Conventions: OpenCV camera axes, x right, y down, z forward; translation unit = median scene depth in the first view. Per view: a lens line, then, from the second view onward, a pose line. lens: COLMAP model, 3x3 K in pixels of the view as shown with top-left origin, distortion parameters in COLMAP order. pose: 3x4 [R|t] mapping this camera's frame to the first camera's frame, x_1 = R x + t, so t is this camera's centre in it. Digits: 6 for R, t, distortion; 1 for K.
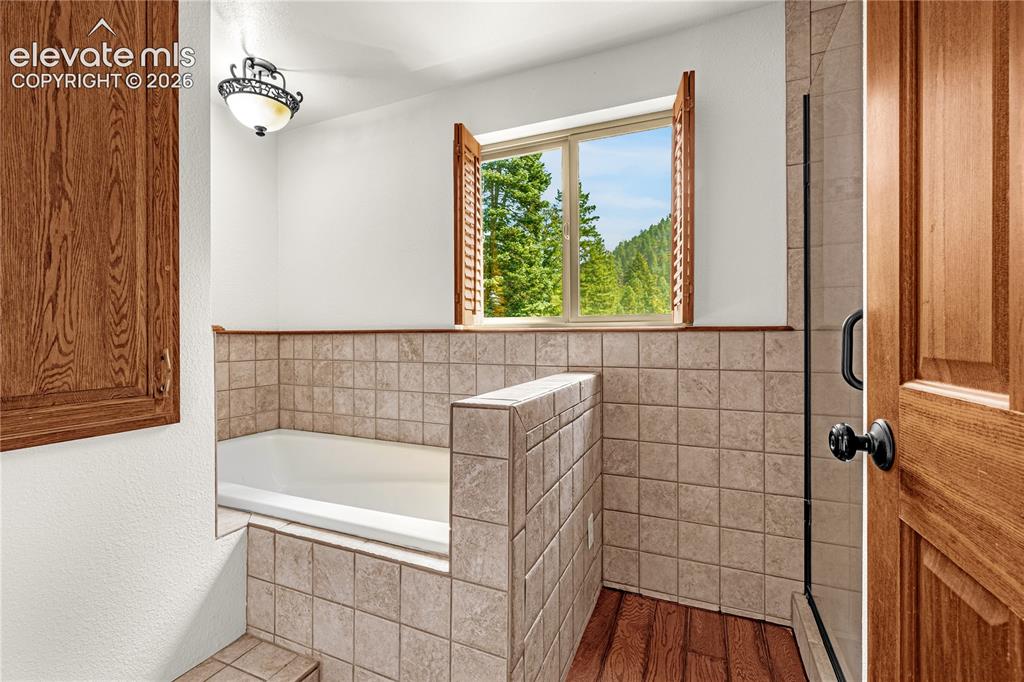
lens RADIAL K [[435.8, 0, 512.5], [0, 435.8, 338.8], [0, 0, 1]] dist [-0.001276, 0.000553]
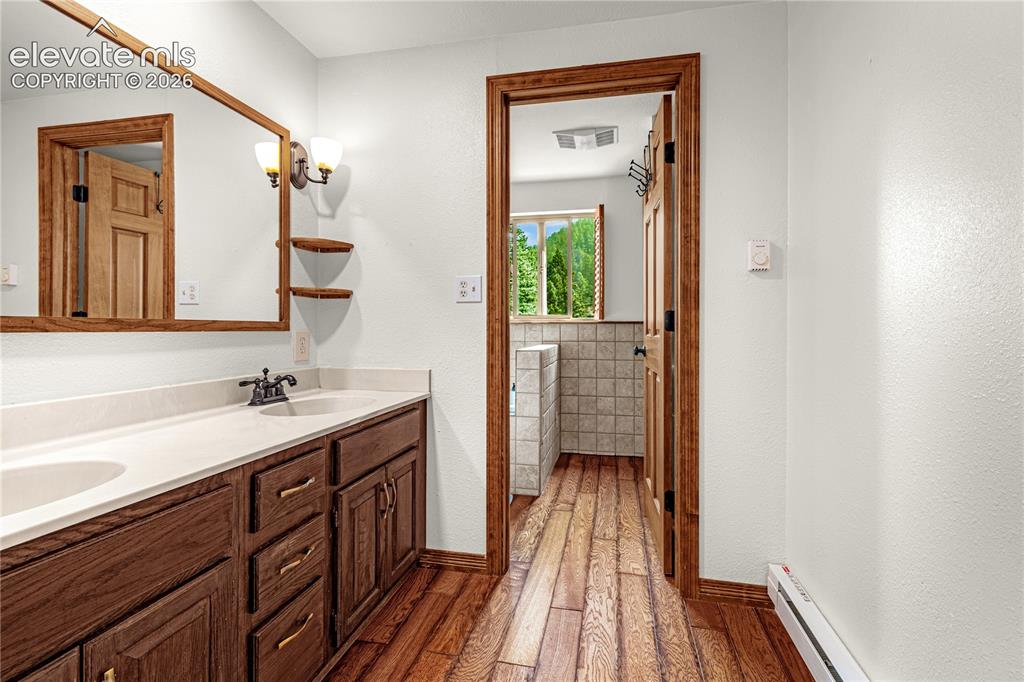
lens RADIAL K [[435.8, 0, 519.7], [0, 435.8, 331.6], [0, 0, 1]] dist [-0.001276, 0.000553]
pose [[0.980992, 0.001576, 0.194042, -0.379698], [-0.001799, 0.999998, 0.000973, 0.019667], [-0.194040, -0.001304, 0.980993, -0.956315]]
